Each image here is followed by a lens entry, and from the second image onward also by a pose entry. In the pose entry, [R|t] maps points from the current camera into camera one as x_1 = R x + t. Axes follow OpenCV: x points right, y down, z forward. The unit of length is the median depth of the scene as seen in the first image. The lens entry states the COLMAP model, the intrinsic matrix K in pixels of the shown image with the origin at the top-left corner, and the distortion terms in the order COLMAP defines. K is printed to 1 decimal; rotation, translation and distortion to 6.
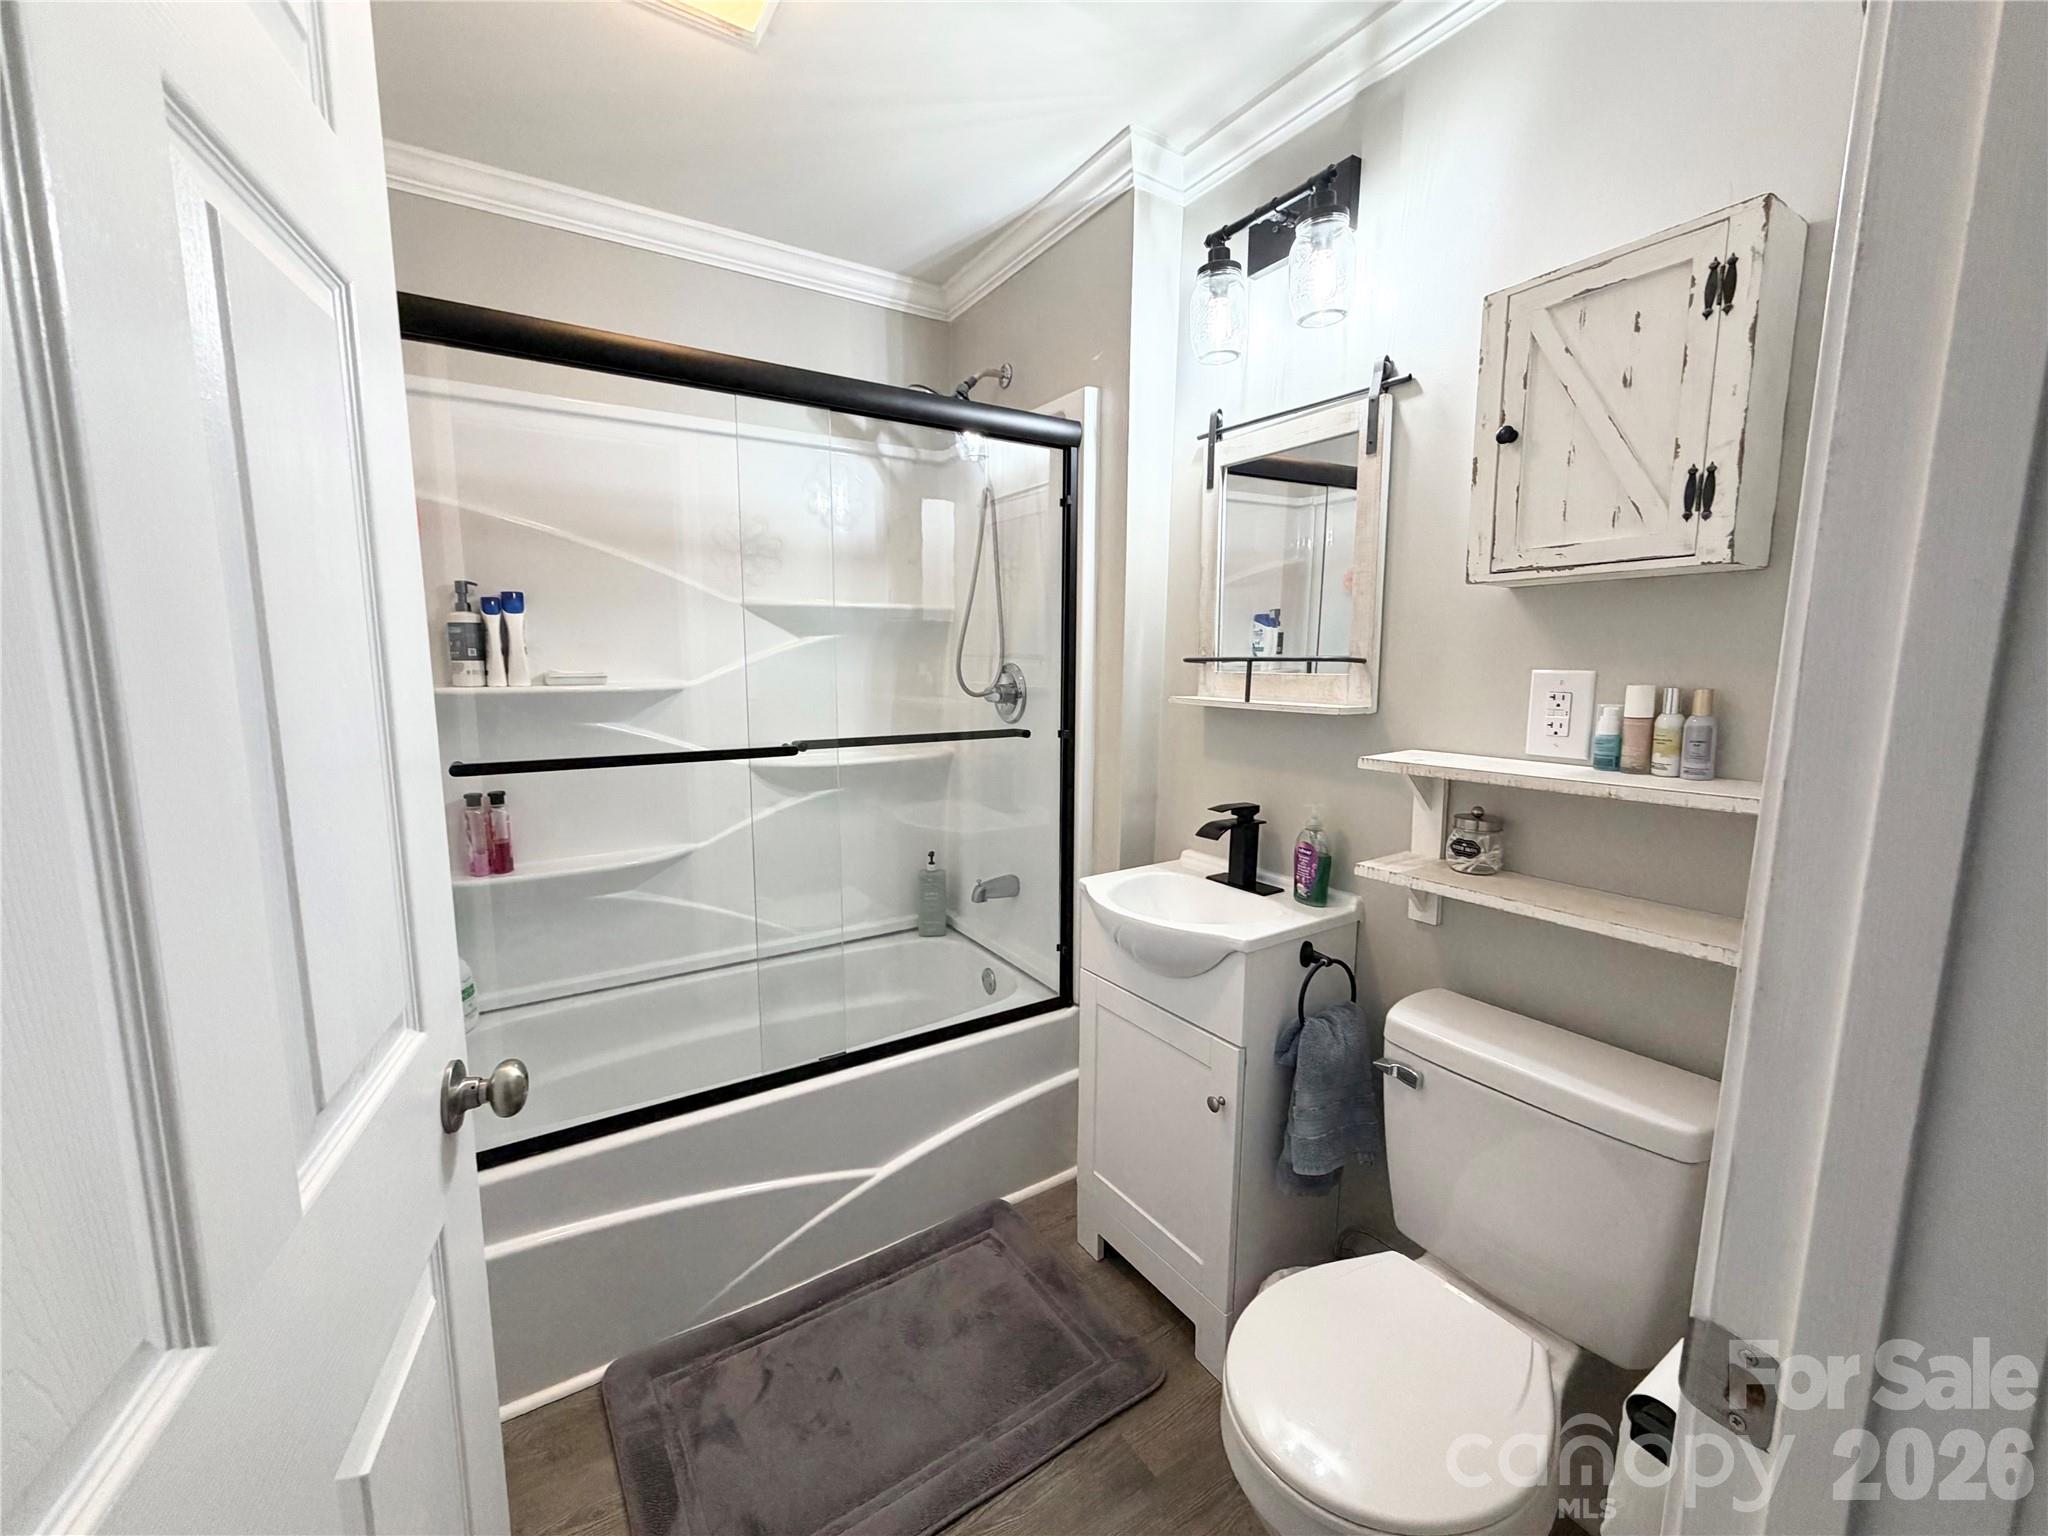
lens RADIAL K [[817.4, 0, 1016.0], [0, 817.4, 770.1], [0, 0, 1]] dist [0.000226, 0.000384]
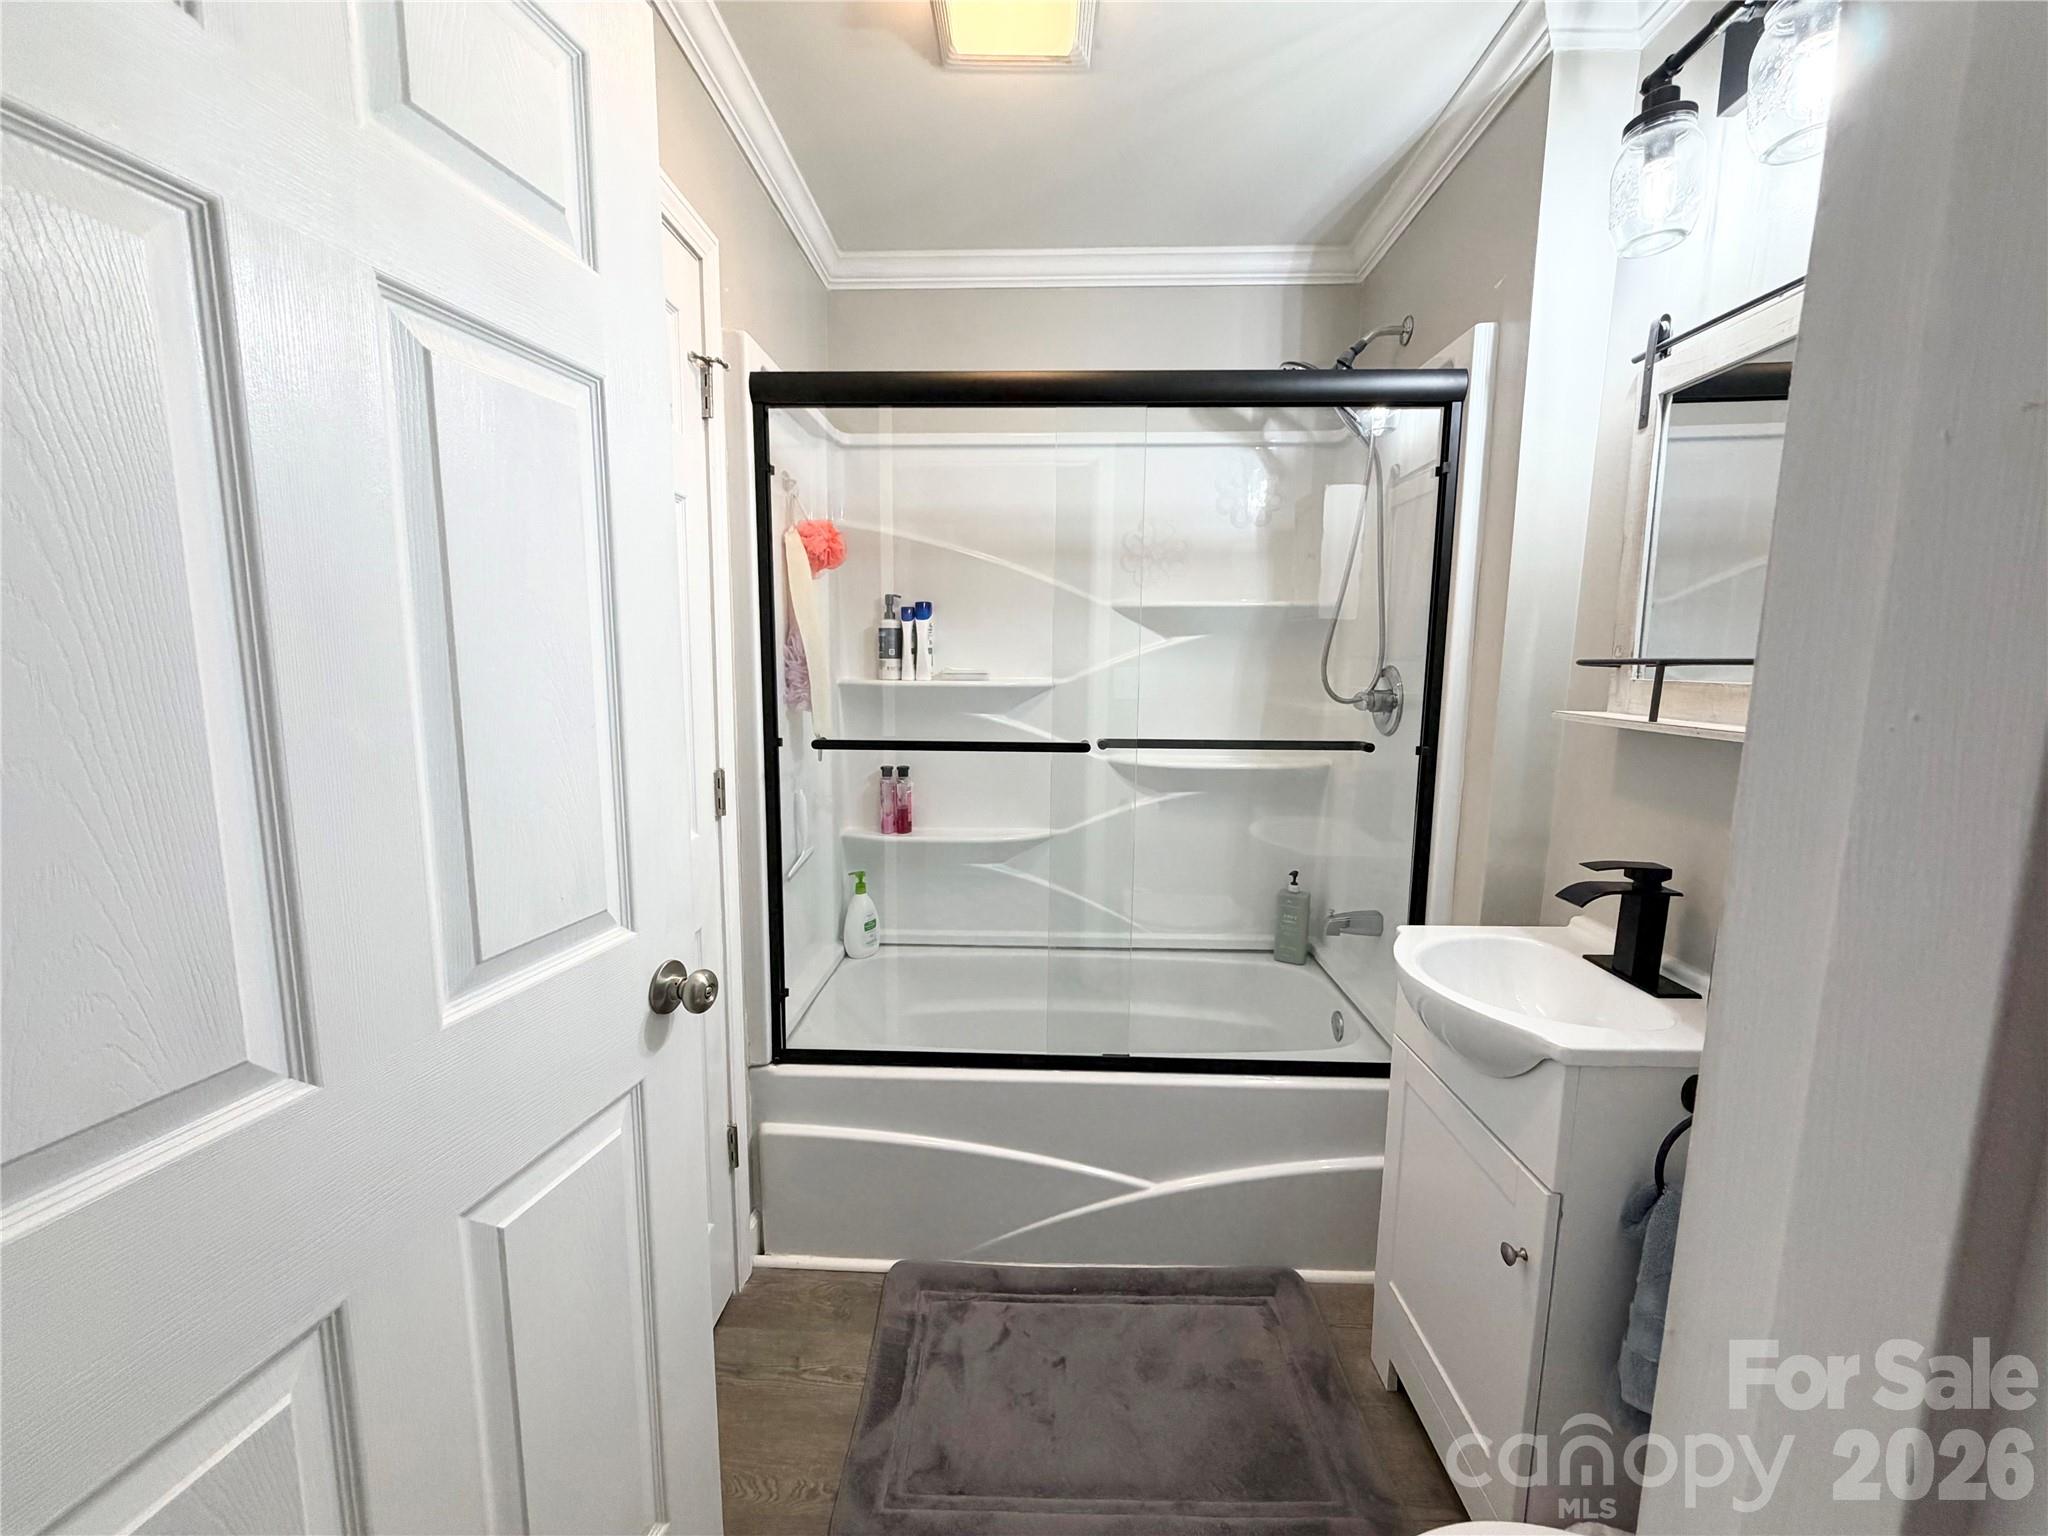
lens RADIAL K [[817.4, 0, 1023.5], [0, 817.4, 769.5], [0, 0, 1]] dist [0.000226, 0.000384]
pose [[0.826204, 0.080785, -0.557549, 0.208222], [-0.083334, 0.996303, 0.020870, -0.010047], [0.557174, 0.029220, 0.829882, 0.094757]]
